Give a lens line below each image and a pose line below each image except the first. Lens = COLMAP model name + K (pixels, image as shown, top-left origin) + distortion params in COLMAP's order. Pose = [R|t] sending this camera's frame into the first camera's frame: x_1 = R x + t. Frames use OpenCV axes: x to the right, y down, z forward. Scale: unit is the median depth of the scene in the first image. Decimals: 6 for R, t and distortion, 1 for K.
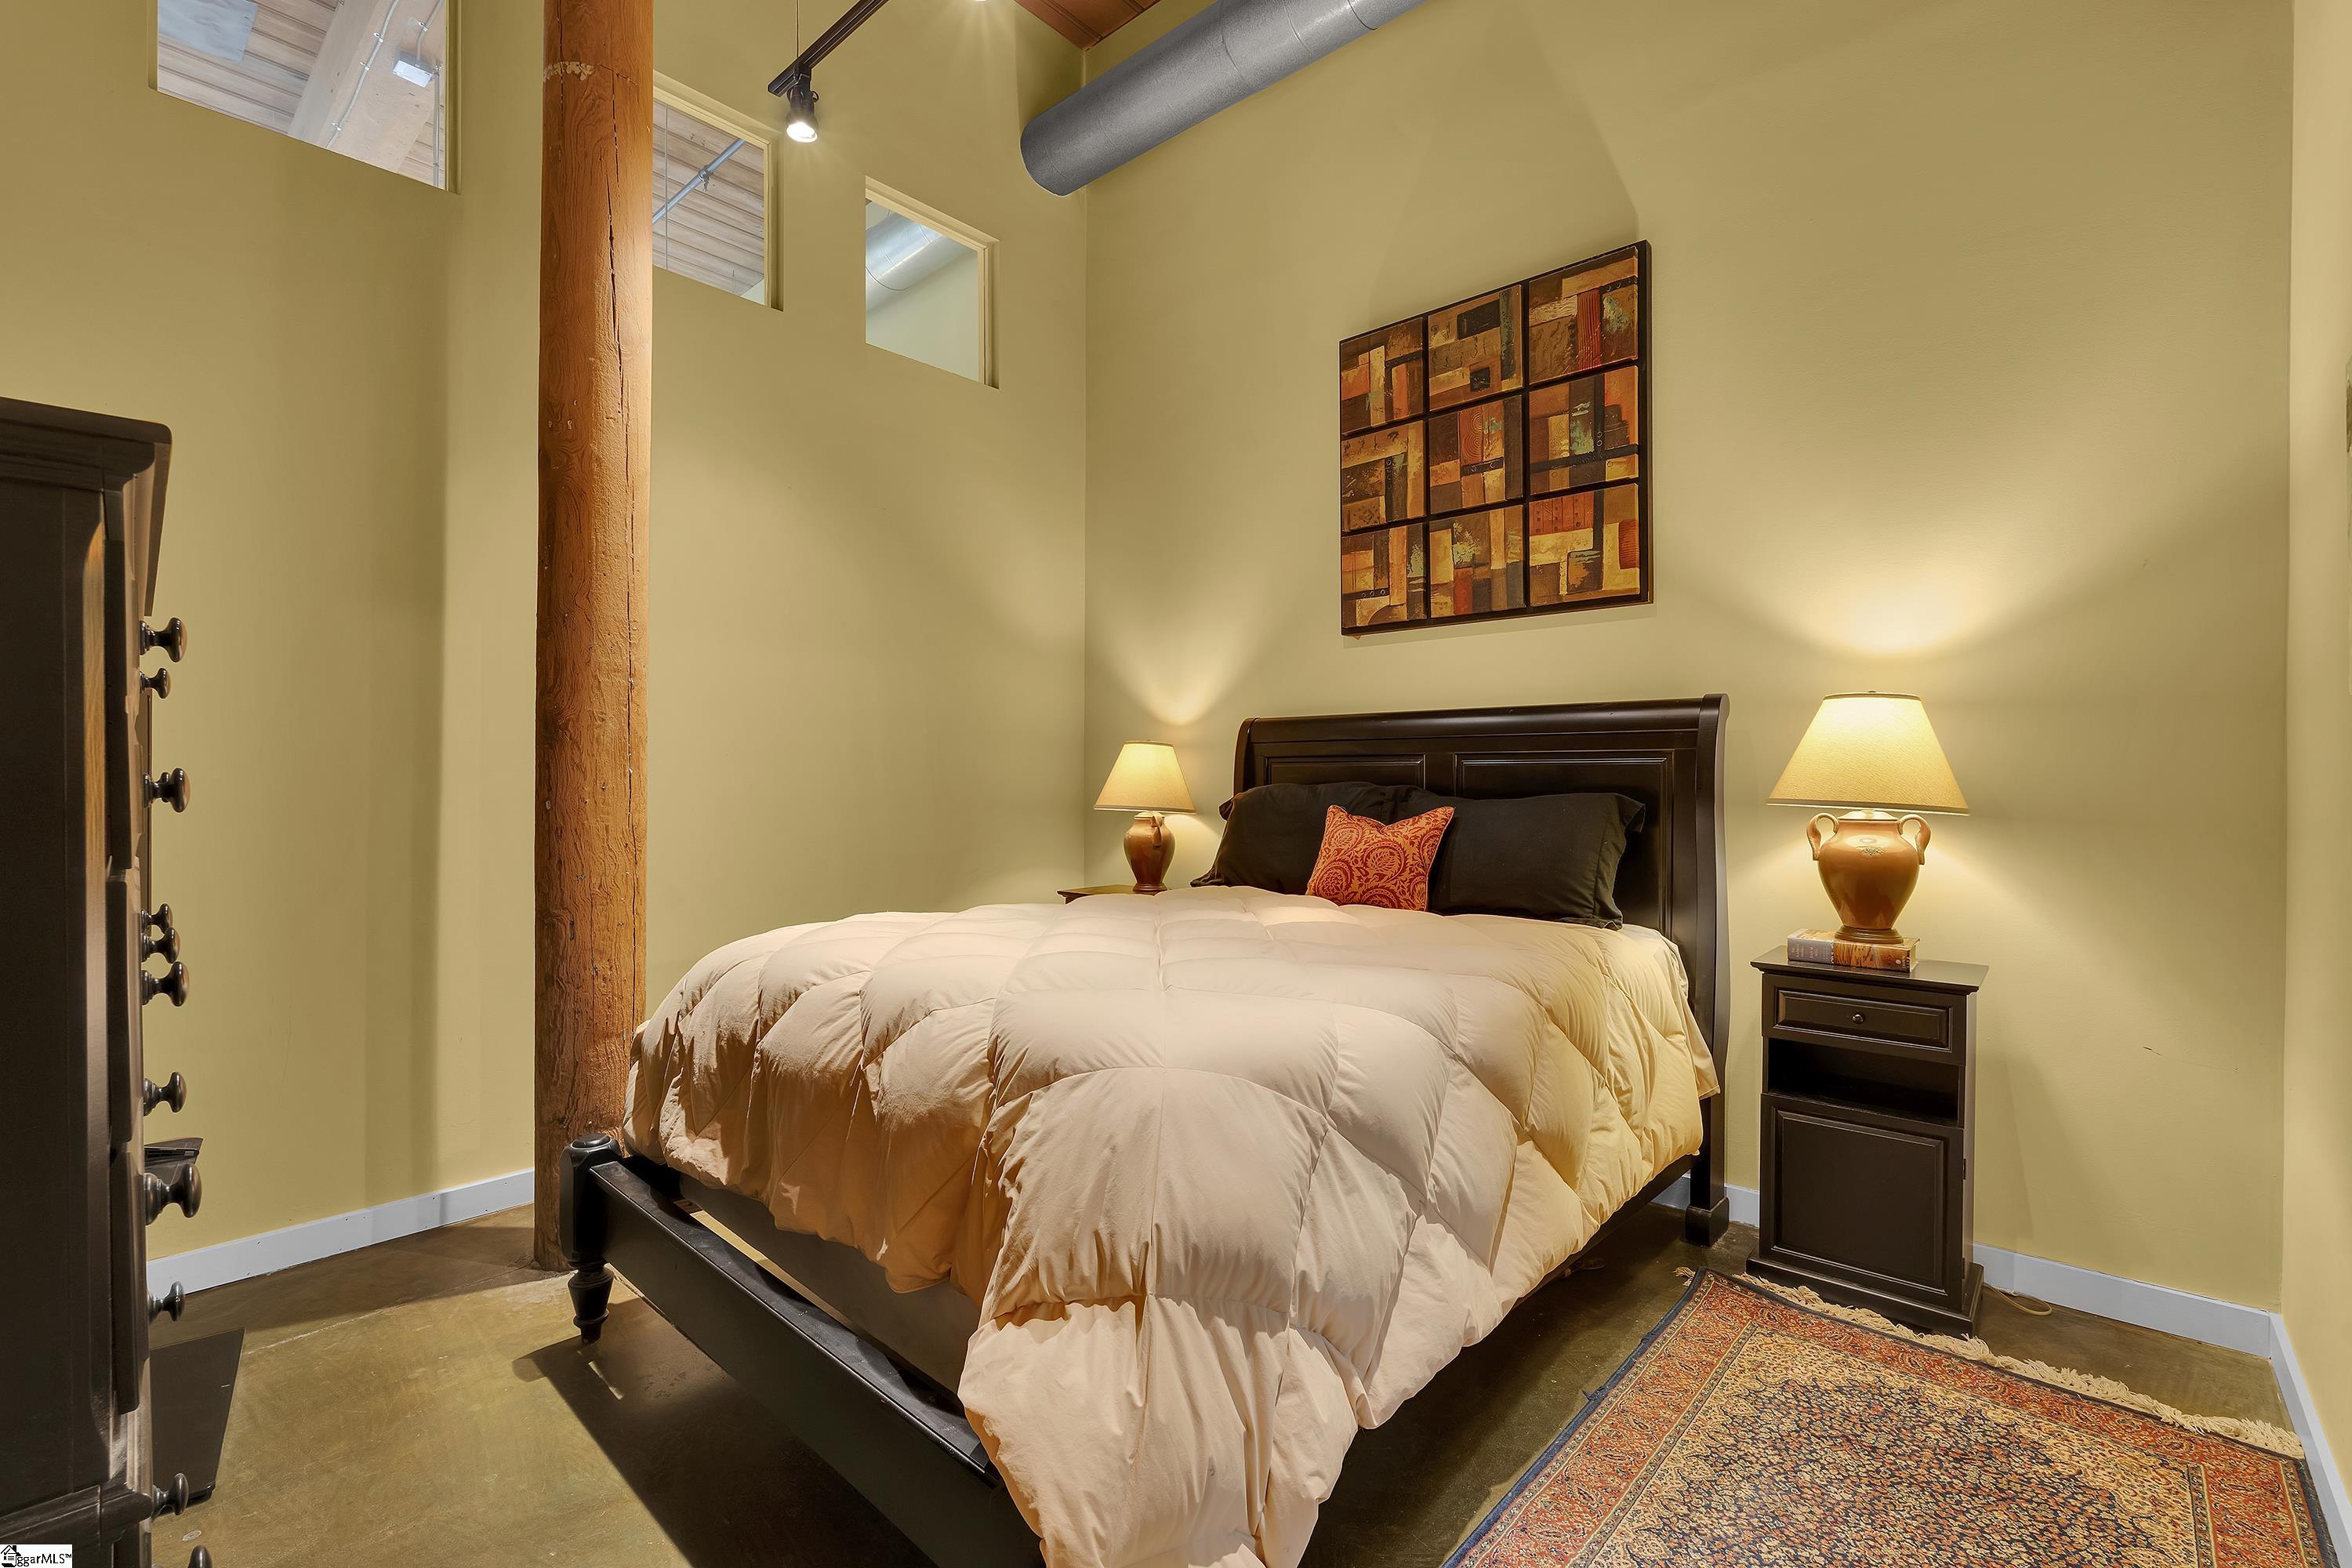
lens RADIAL K [[1021.2, 0, 1179.3], [0, 1021.2, 785.0], [0, 0, 1]] dist [-0.003136, 0.000380]
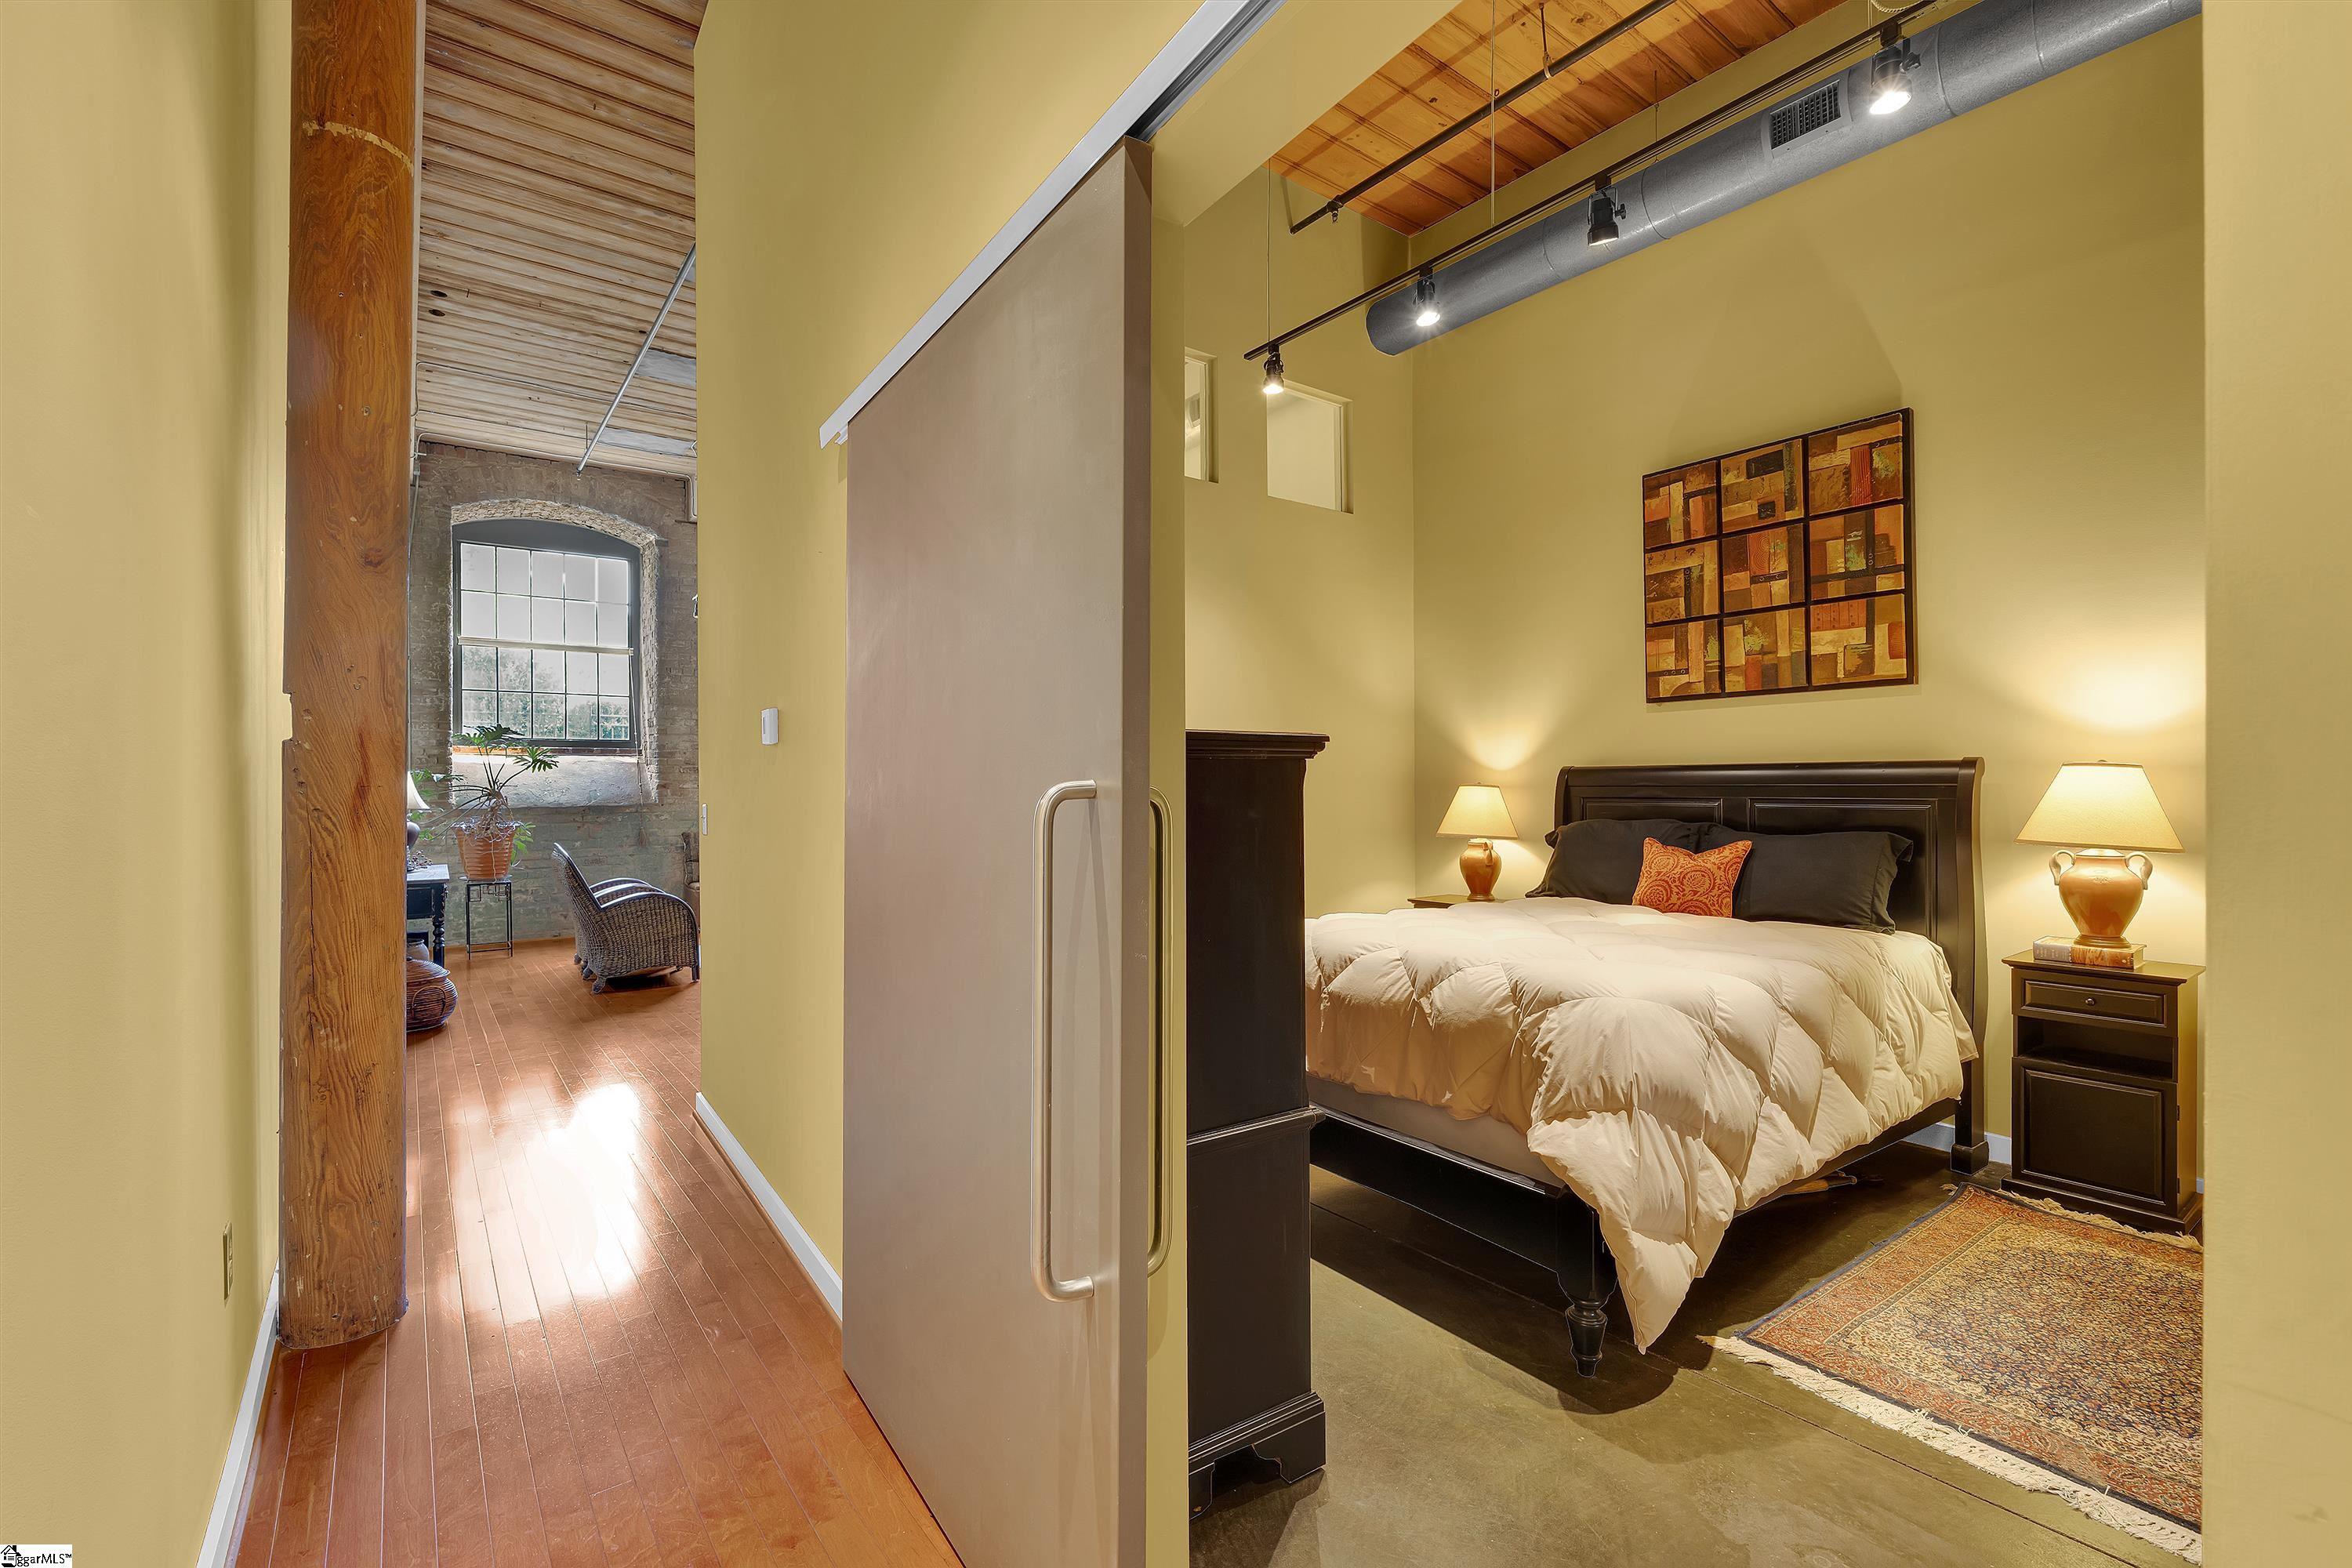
lens RADIAL K [[1021.2, 0, 1167.0], [0, 1021.2, 786.8], [0, 0, 1]] dist [-0.003136, 0.000380]
pose [[0.979505, -0.008320, -0.201246, -0.251028], [0.007511, 0.999960, -0.004786, -0.057960], [0.201278, 0.003177, 0.979529, -0.547727]]
